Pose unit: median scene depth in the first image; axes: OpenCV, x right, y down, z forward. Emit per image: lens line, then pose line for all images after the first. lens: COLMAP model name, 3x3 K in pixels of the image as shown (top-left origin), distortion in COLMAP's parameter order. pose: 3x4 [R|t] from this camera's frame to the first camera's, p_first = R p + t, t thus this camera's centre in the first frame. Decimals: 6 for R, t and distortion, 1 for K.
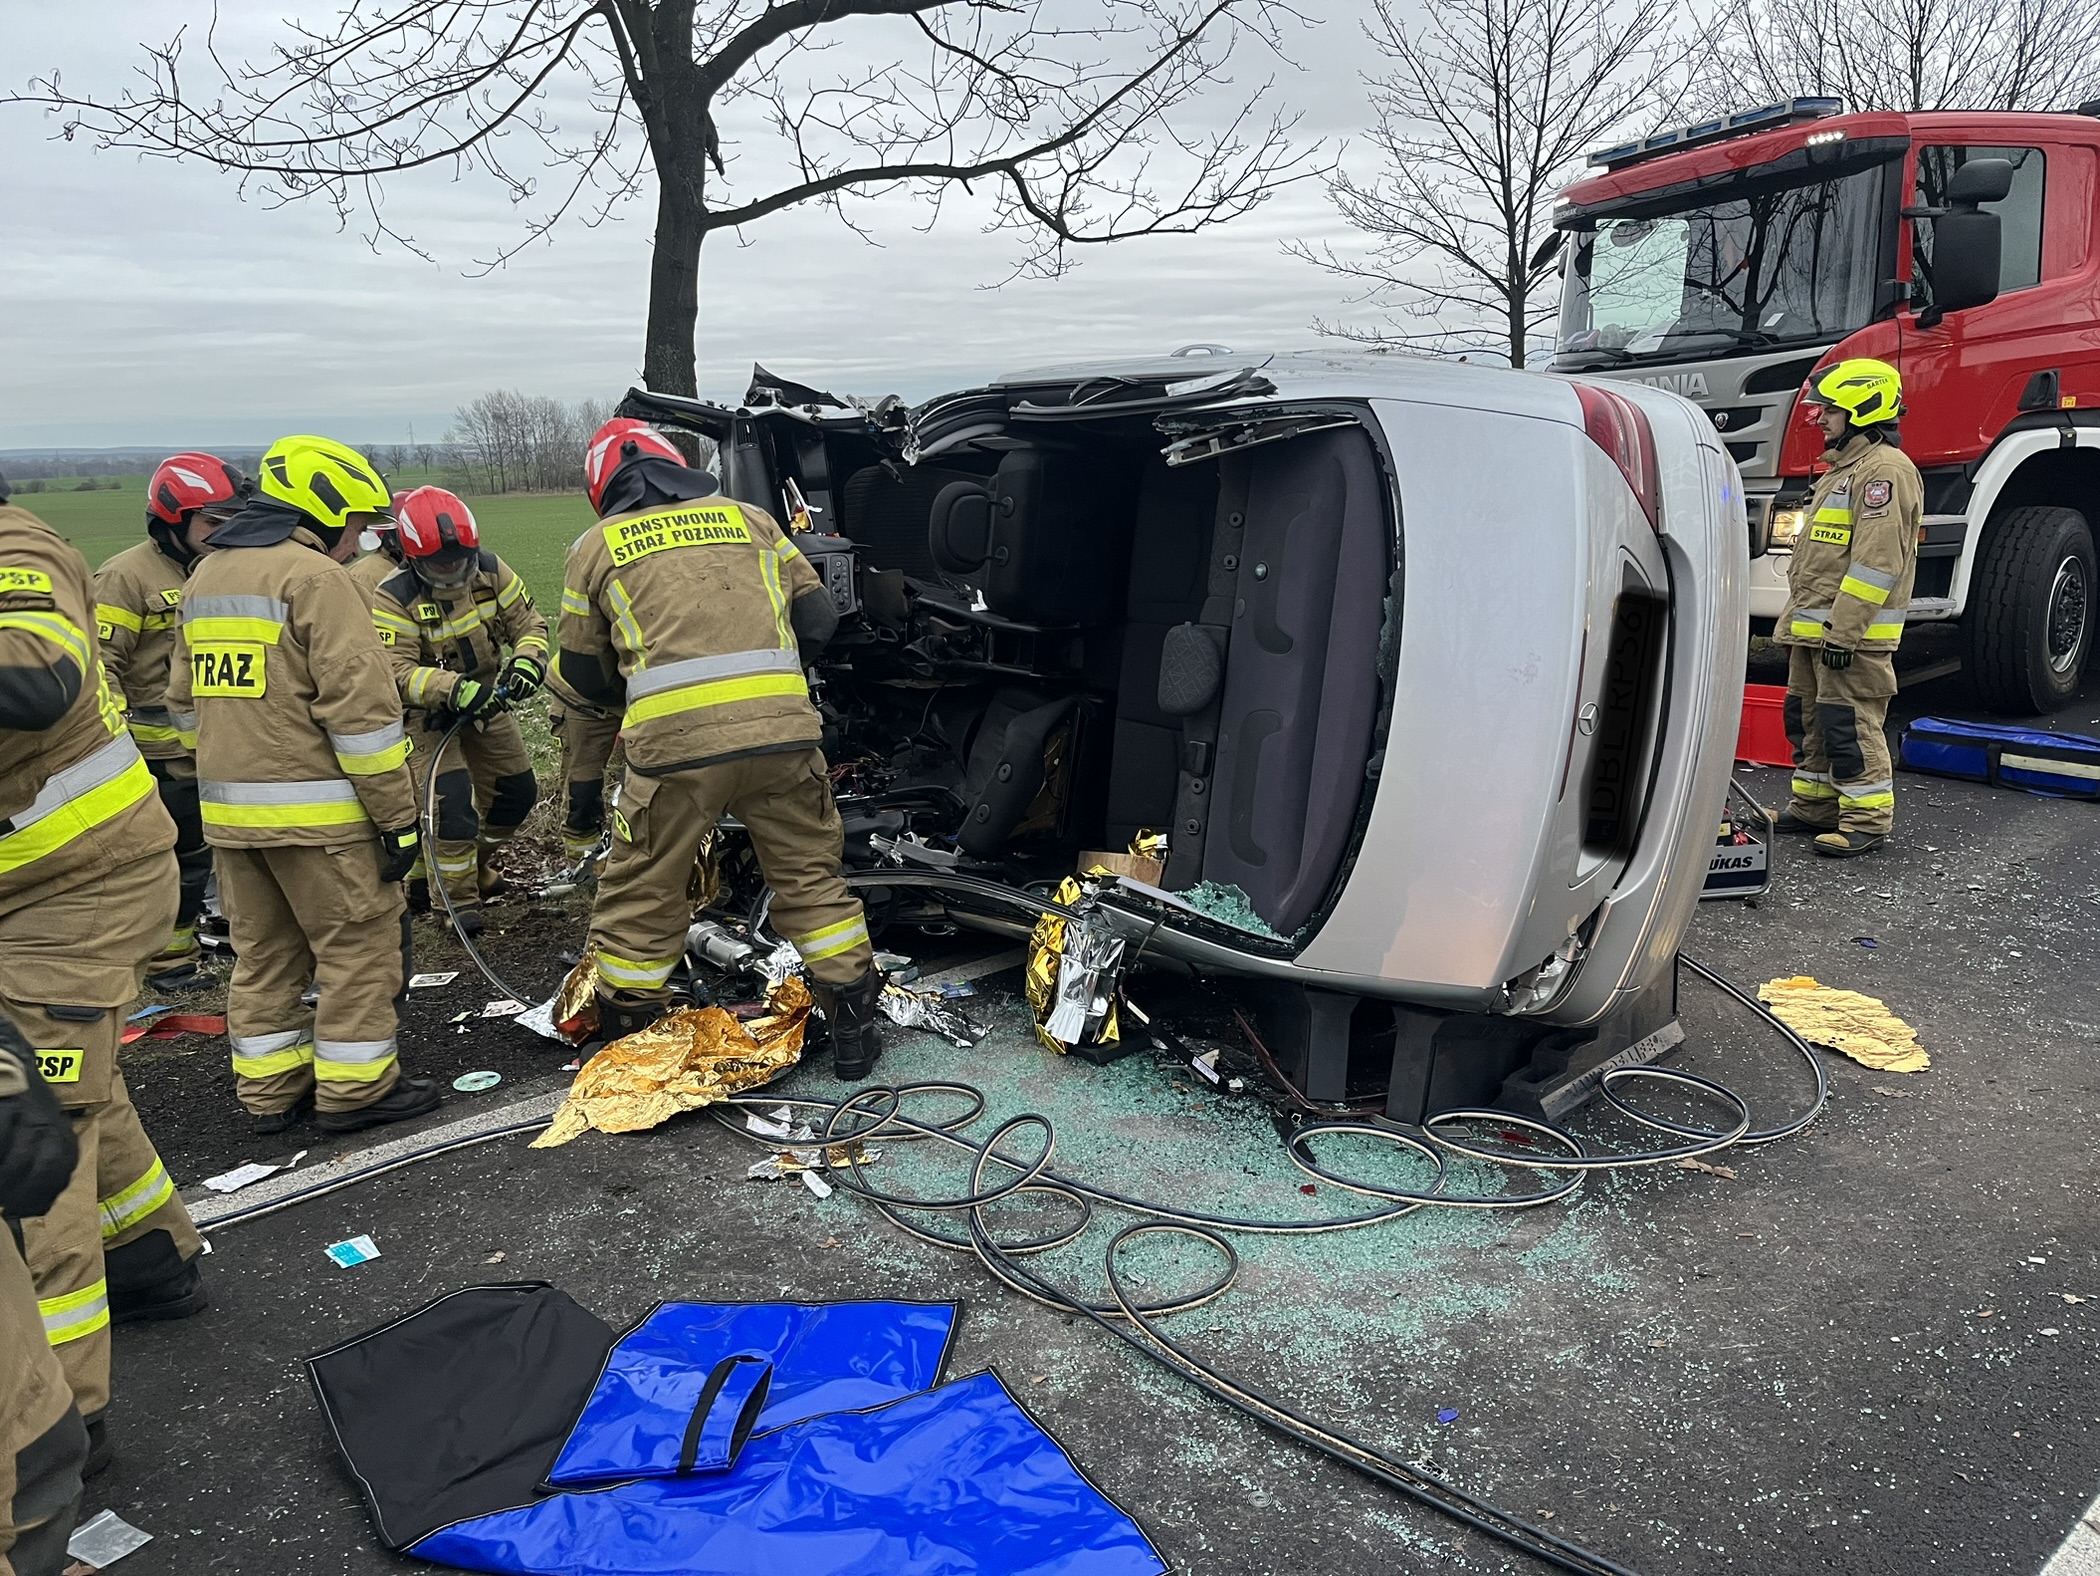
lens RADIAL K [[1619.6, 0, 1050.0], [0, 1619.6, 788.0], [0, 0, 1]] dist [0.079724, -0.111778]
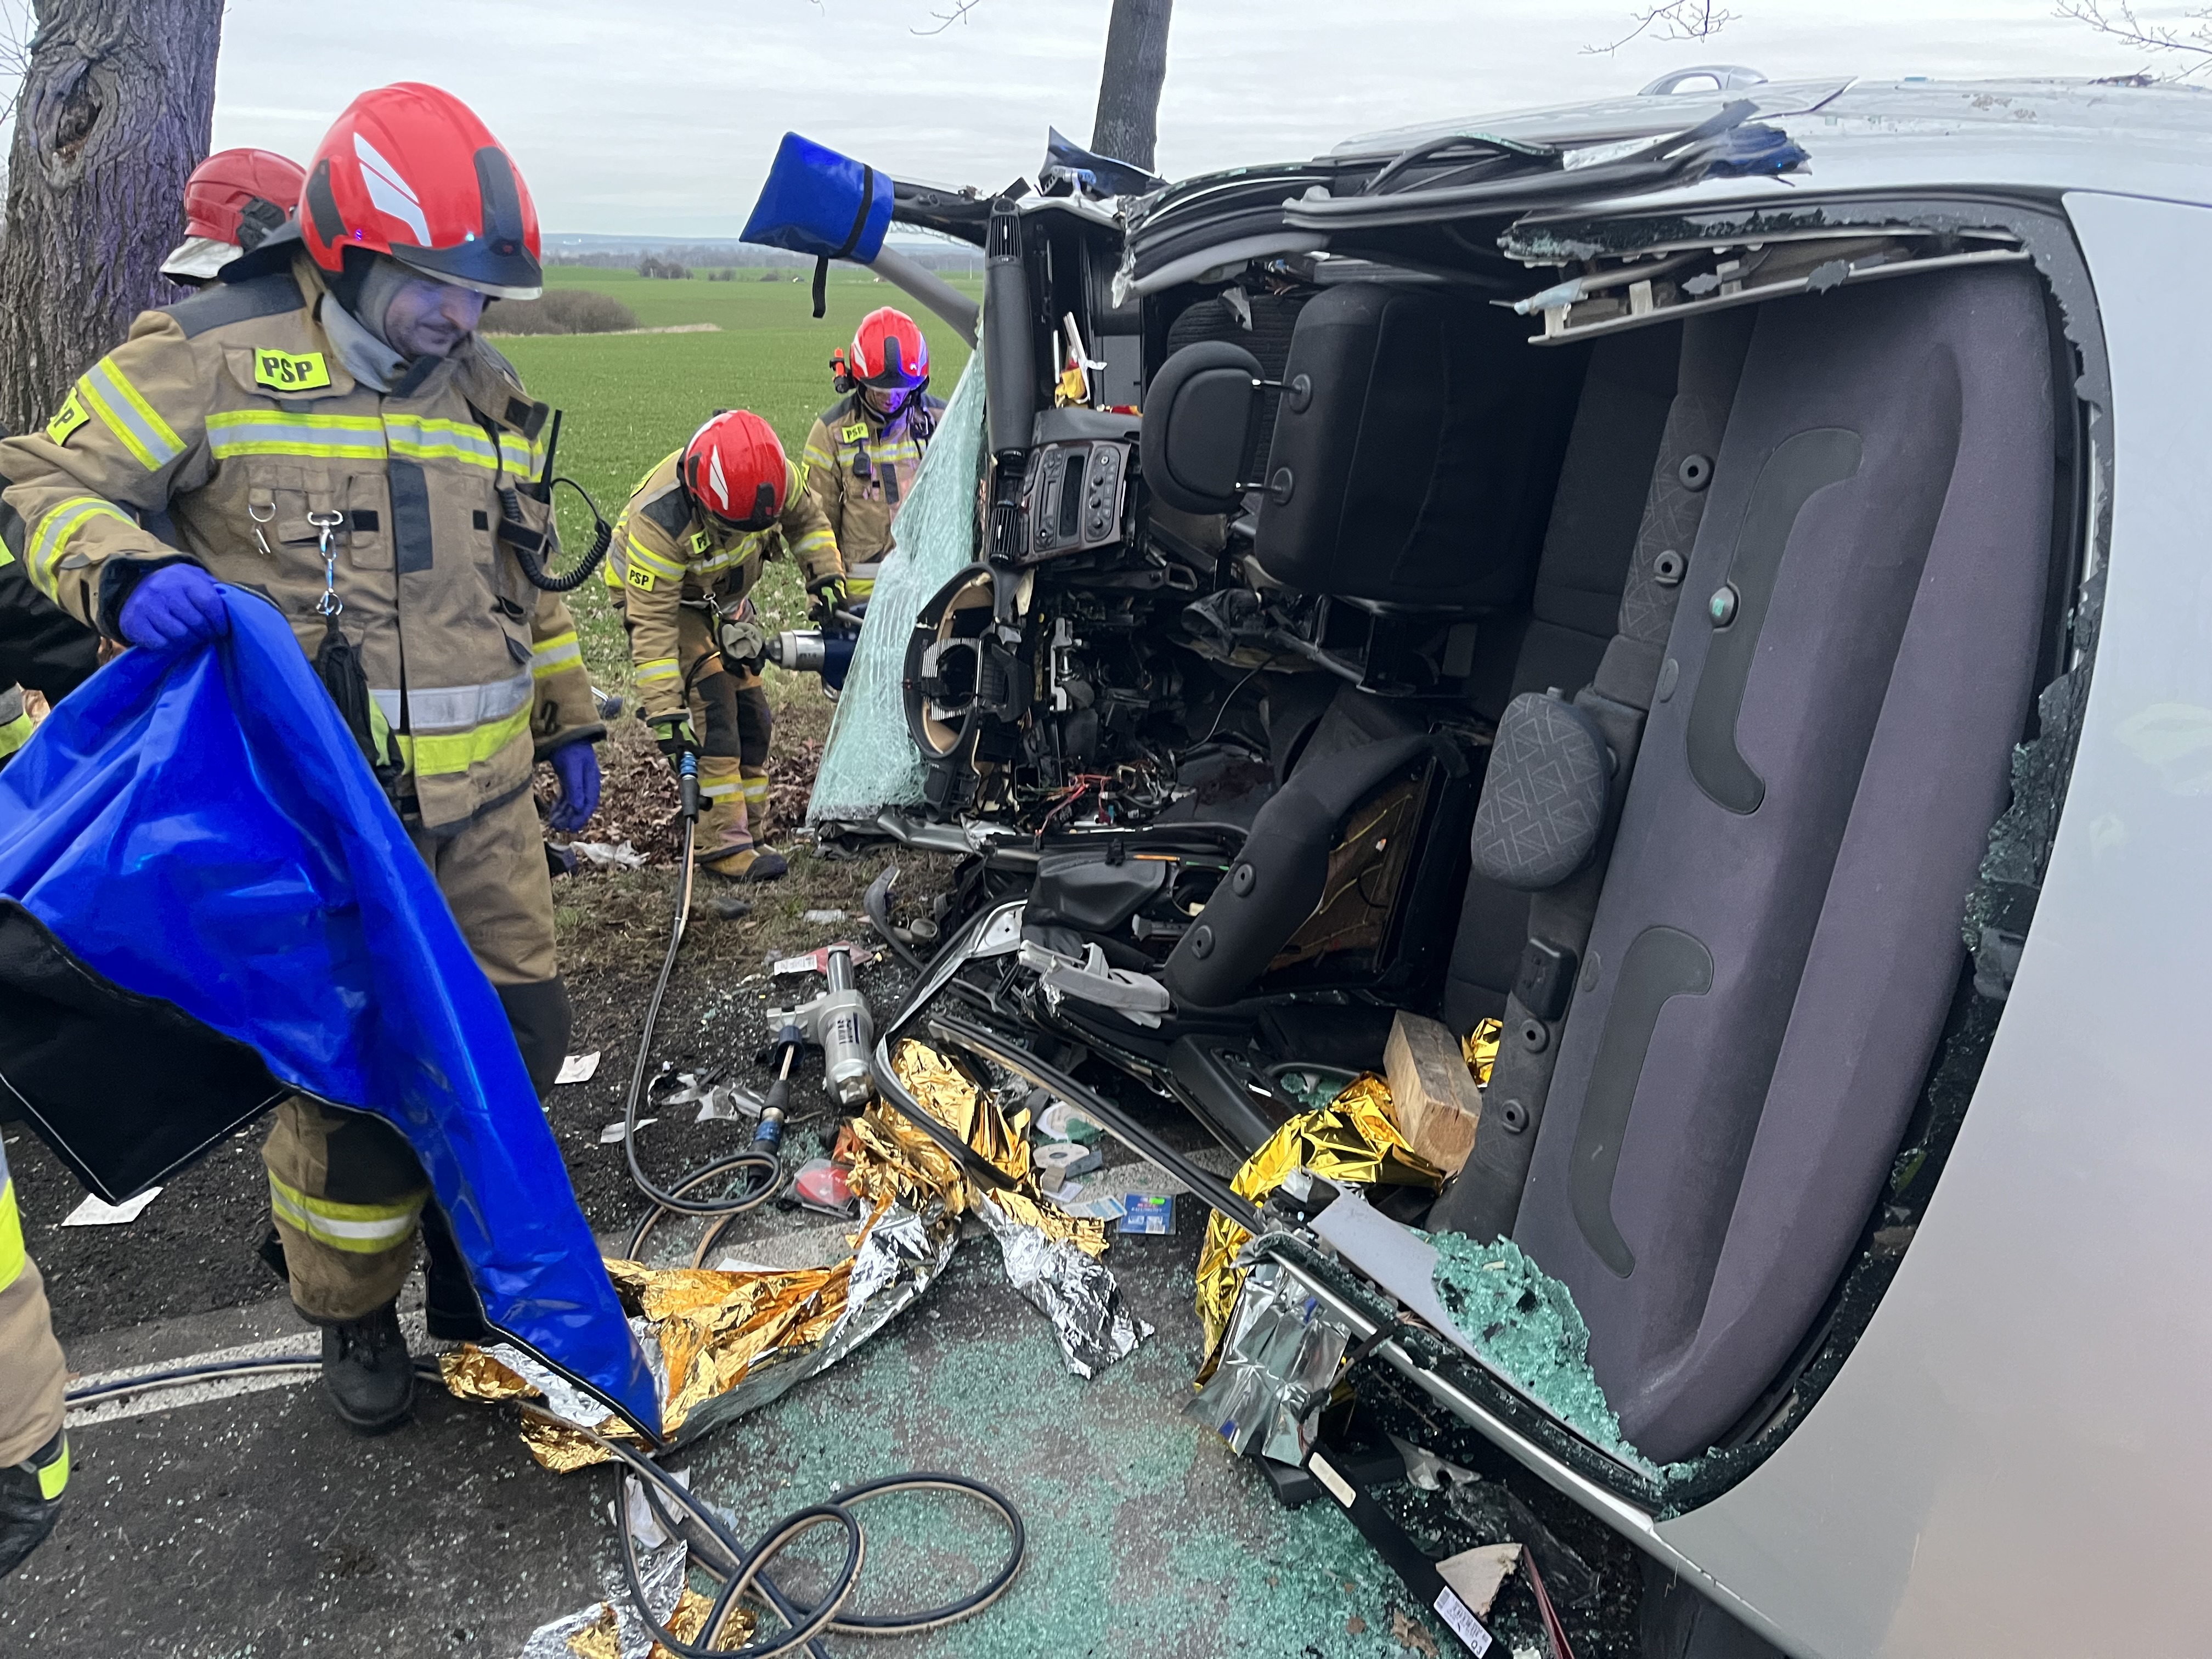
lens RADIAL K [[1706.0, 0, 1106.0], [0, 1706.0, 829.5], [0, 0, 1]] dist [0.079724, -0.111778]
pose [[0.946554, 0.134071, -0.293360, 0.060050], [-0.100083, 0.986709, 0.128020, -0.059893], [0.306625, -0.091817, 0.947392, 0.264271]]
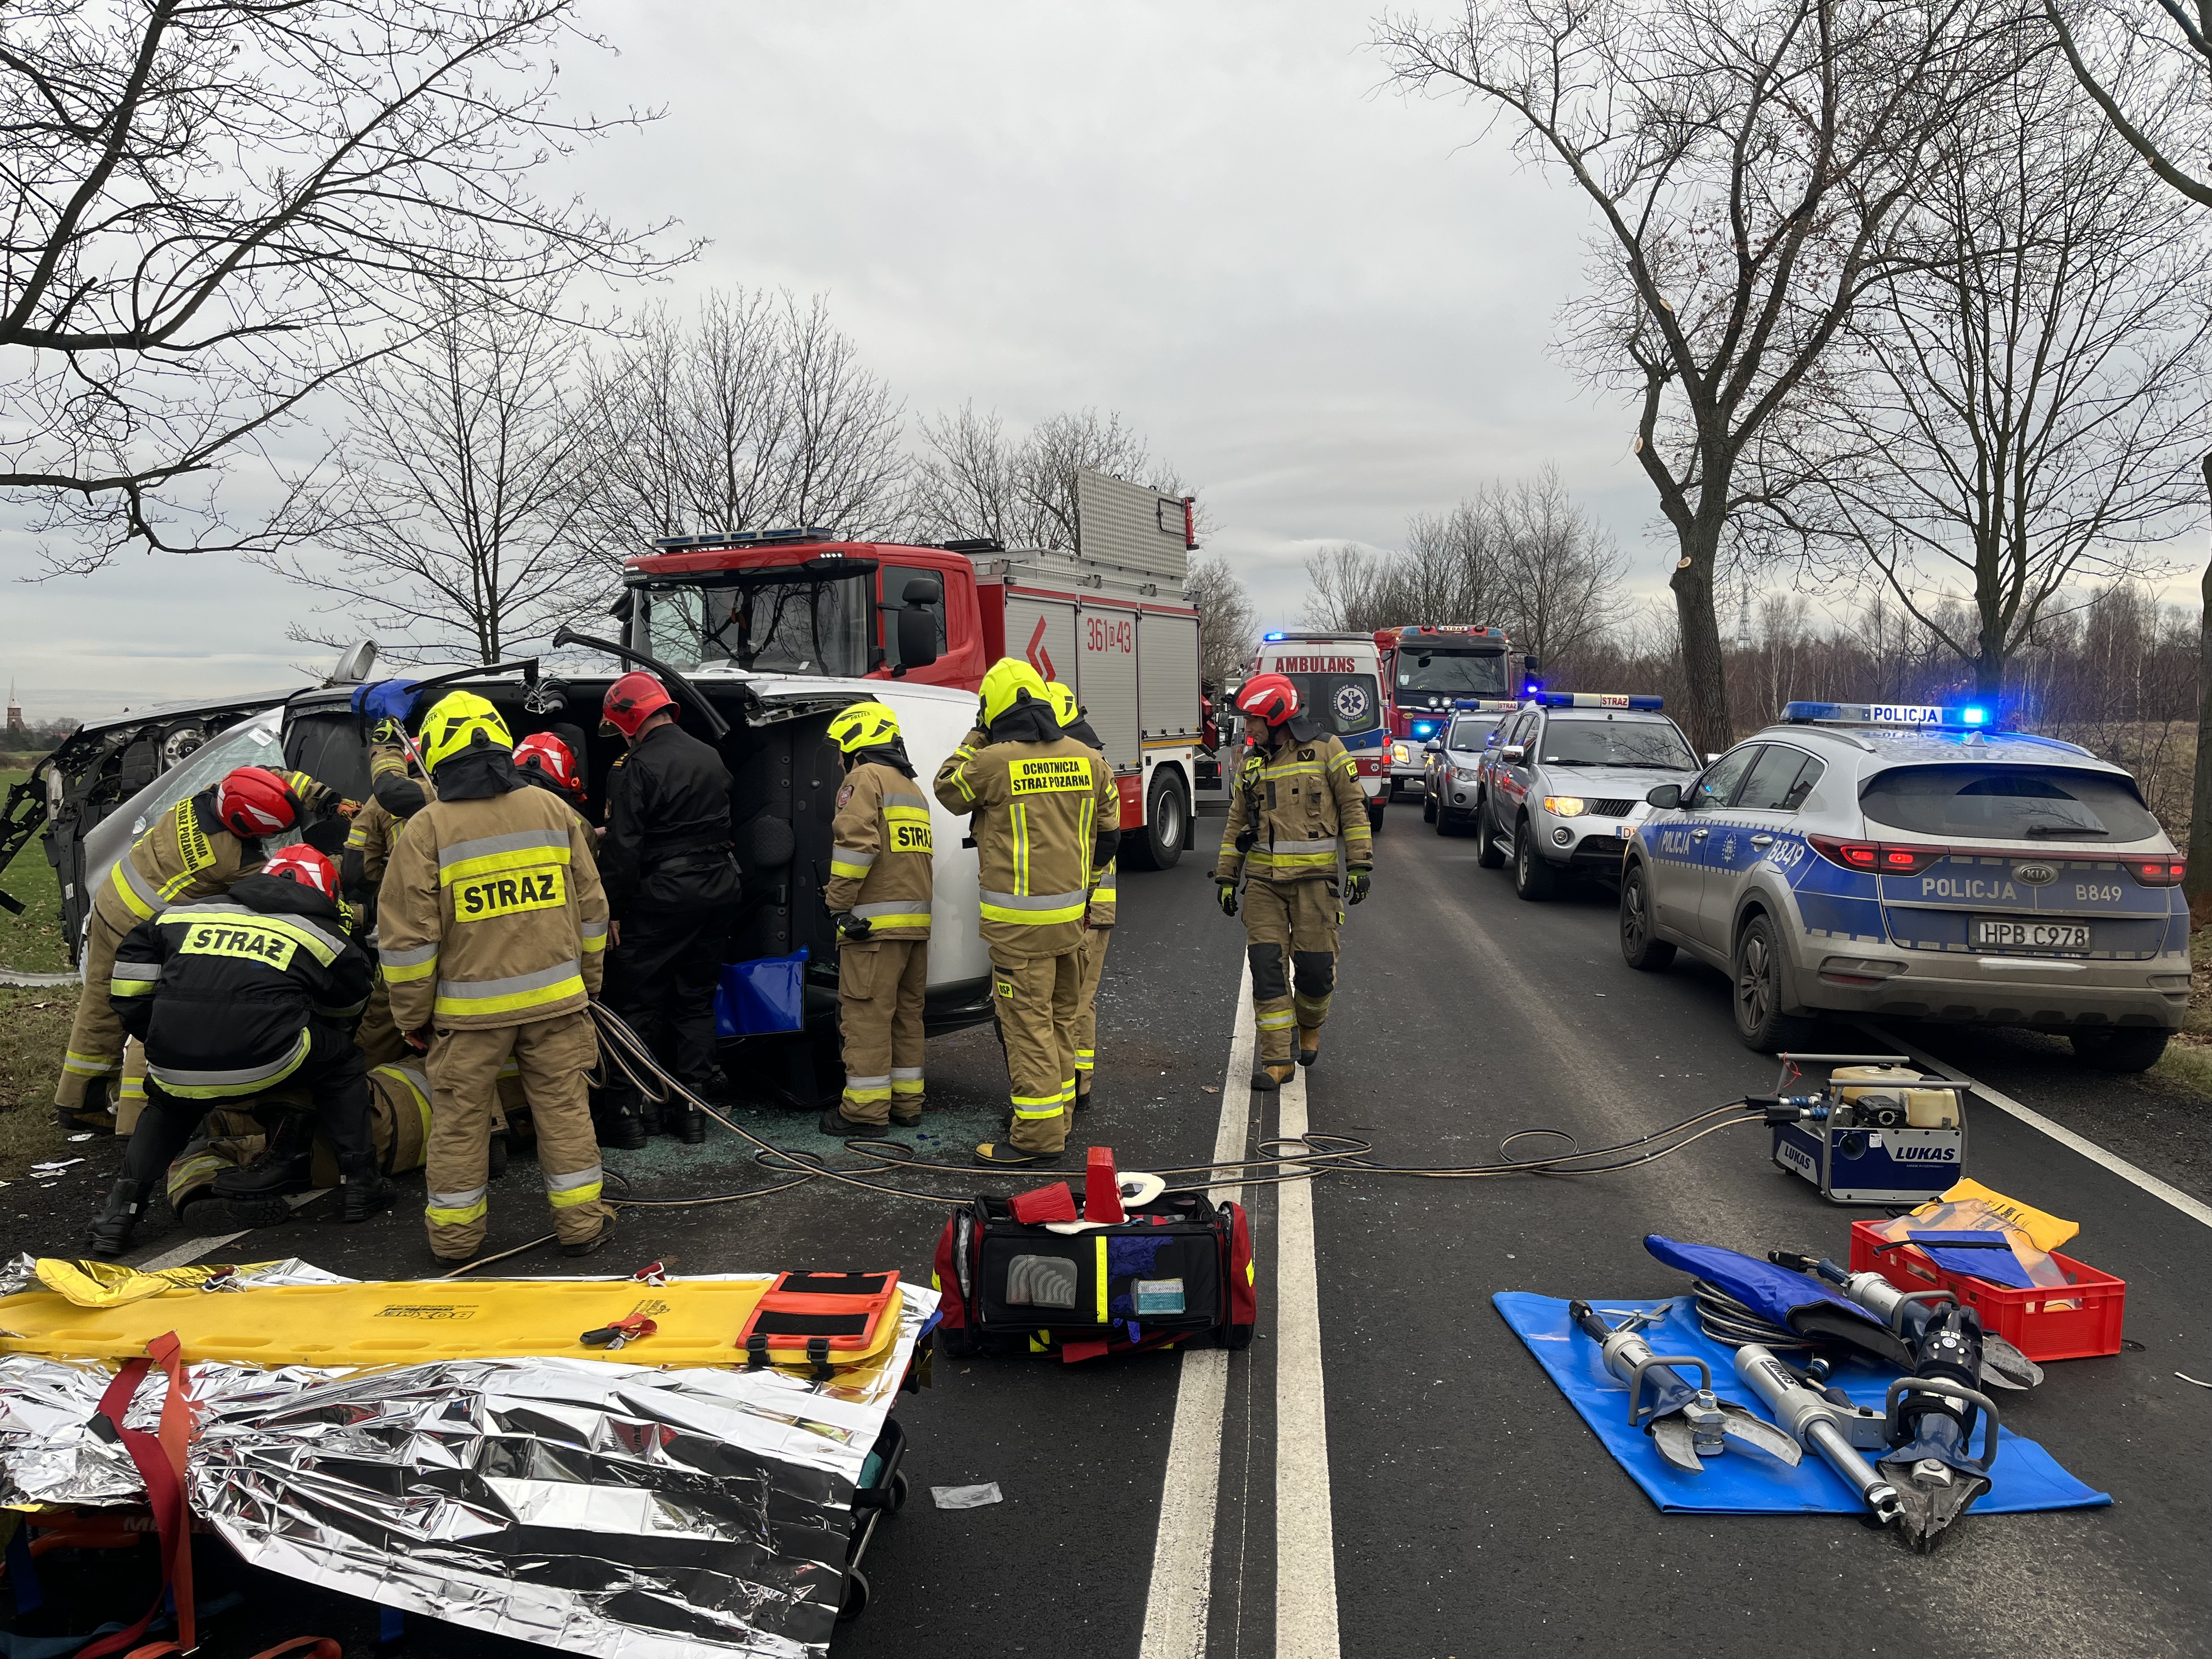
lens RADIAL K [[1706.0, 0, 1106.0], [0, 1706.0, 829.5], [0, 0, 1]] dist [0.079724, -0.111778]
pose [[0.728902, -0.016567, 0.684417, -0.443467], [0.126448, 0.985765, -0.110805, 0.072719], [-0.672839, 0.167309, 0.720621, -0.295655]]
